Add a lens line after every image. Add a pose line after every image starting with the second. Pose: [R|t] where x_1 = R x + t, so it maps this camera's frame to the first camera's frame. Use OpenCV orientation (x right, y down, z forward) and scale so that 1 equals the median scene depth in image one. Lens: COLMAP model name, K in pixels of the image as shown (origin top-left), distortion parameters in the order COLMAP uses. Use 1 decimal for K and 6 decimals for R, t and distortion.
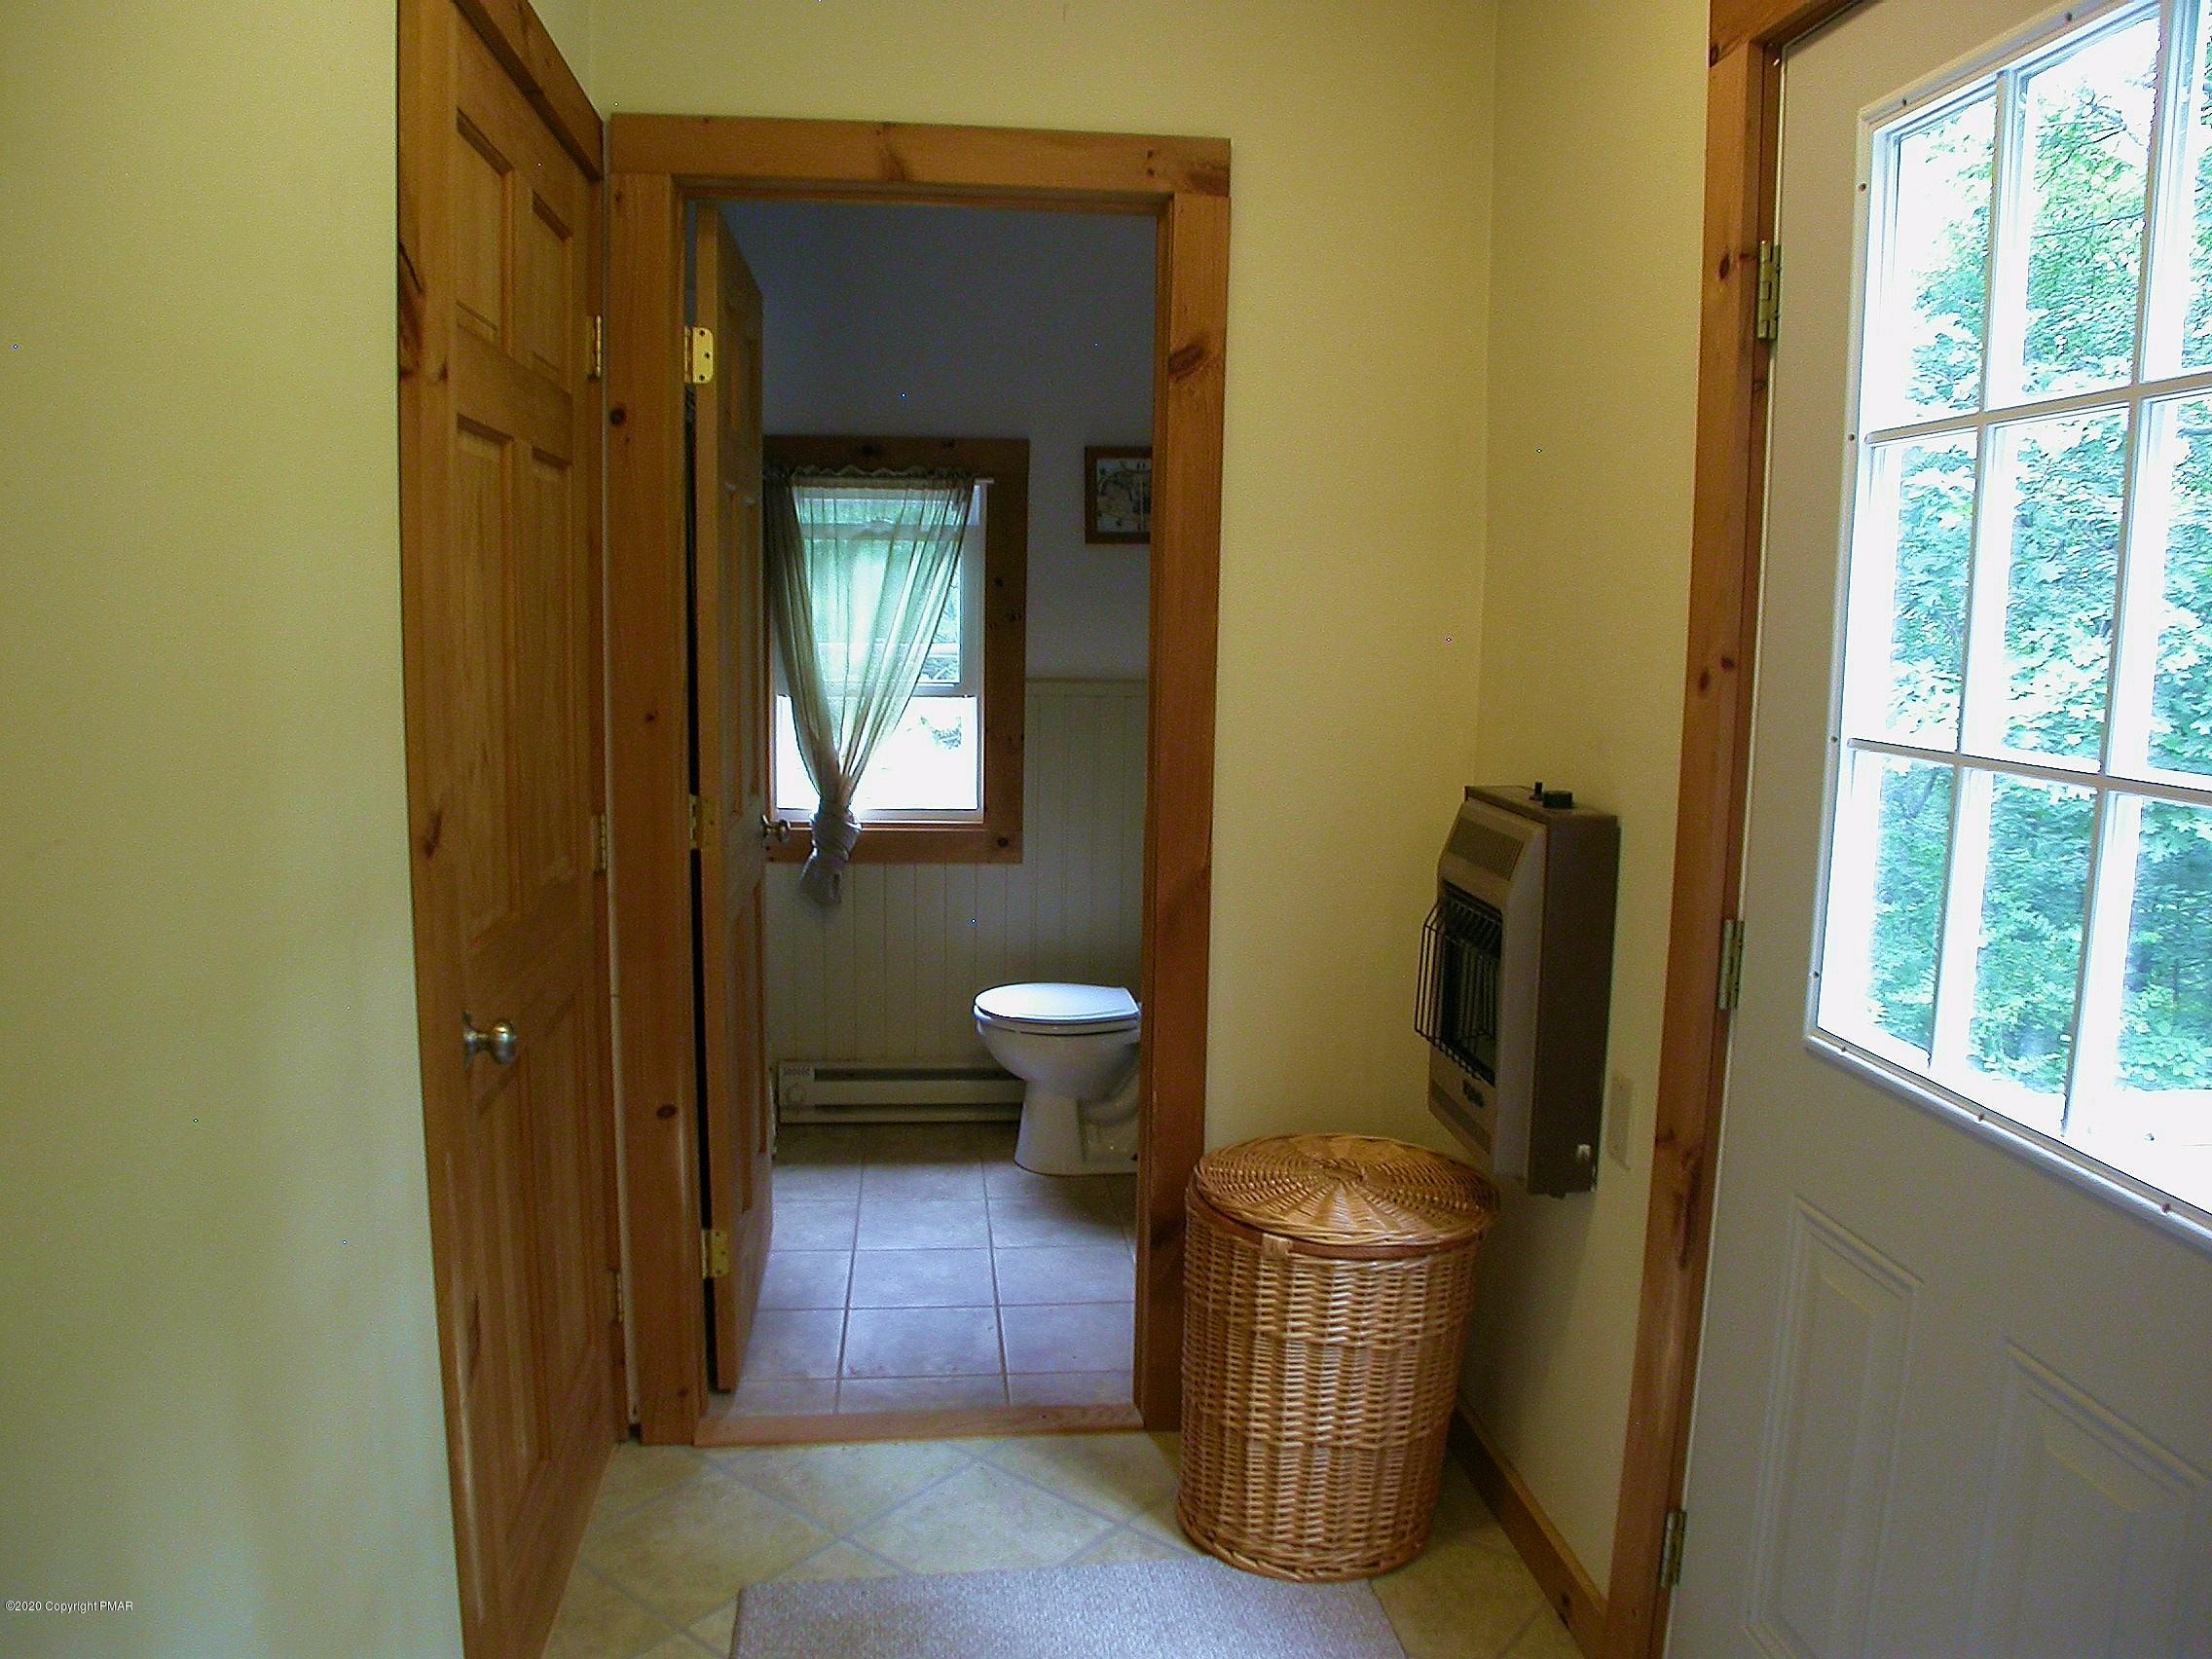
lens RADIAL K [[1572.2, 0, 1113.9], [0, 1572.2, 861.8], [0, 0, 1]] dist [-0.157211, 0.079014]
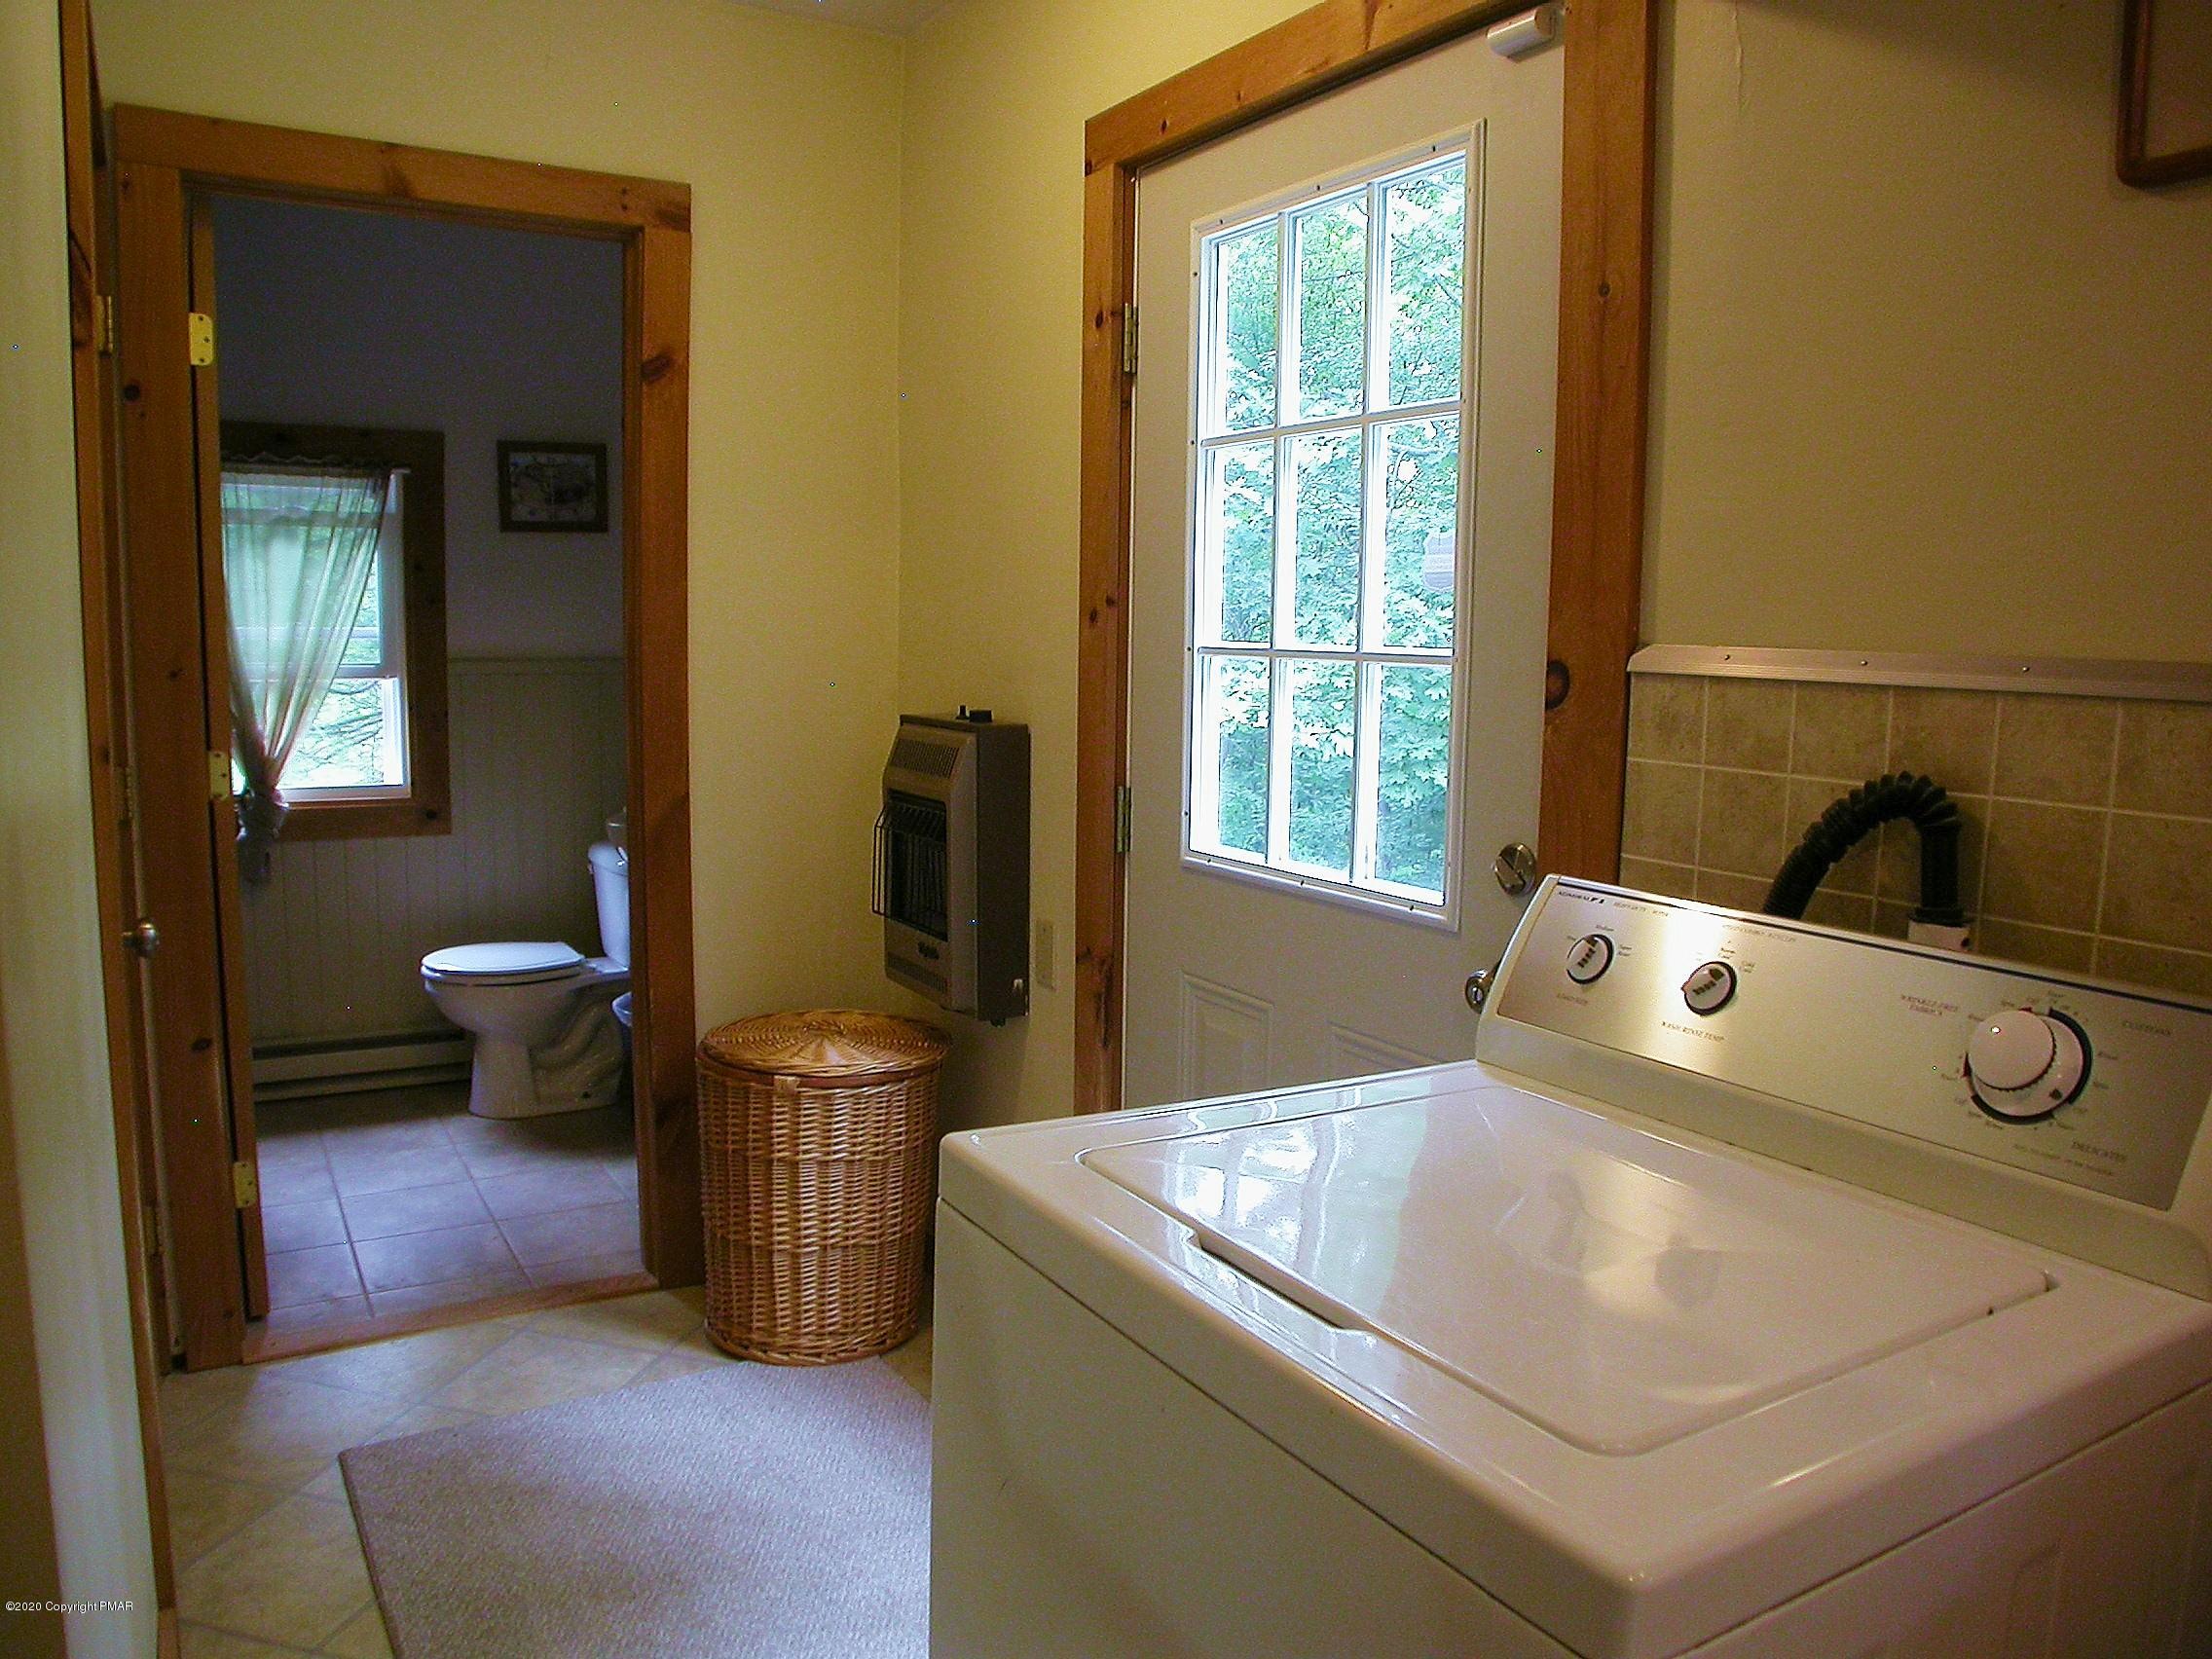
lens RADIAL K [[1572.2, 0, 1113.9], [0, 1572.2, 861.8], [0, 0, 1]] dist [-0.157211, 0.079014]
pose [[0.908839, -0.058044, 0.413090, -0.147523], [0.060095, 0.998160, 0.008038, 0.070426], [-0.412796, 0.017519, 0.910655, -0.219641]]
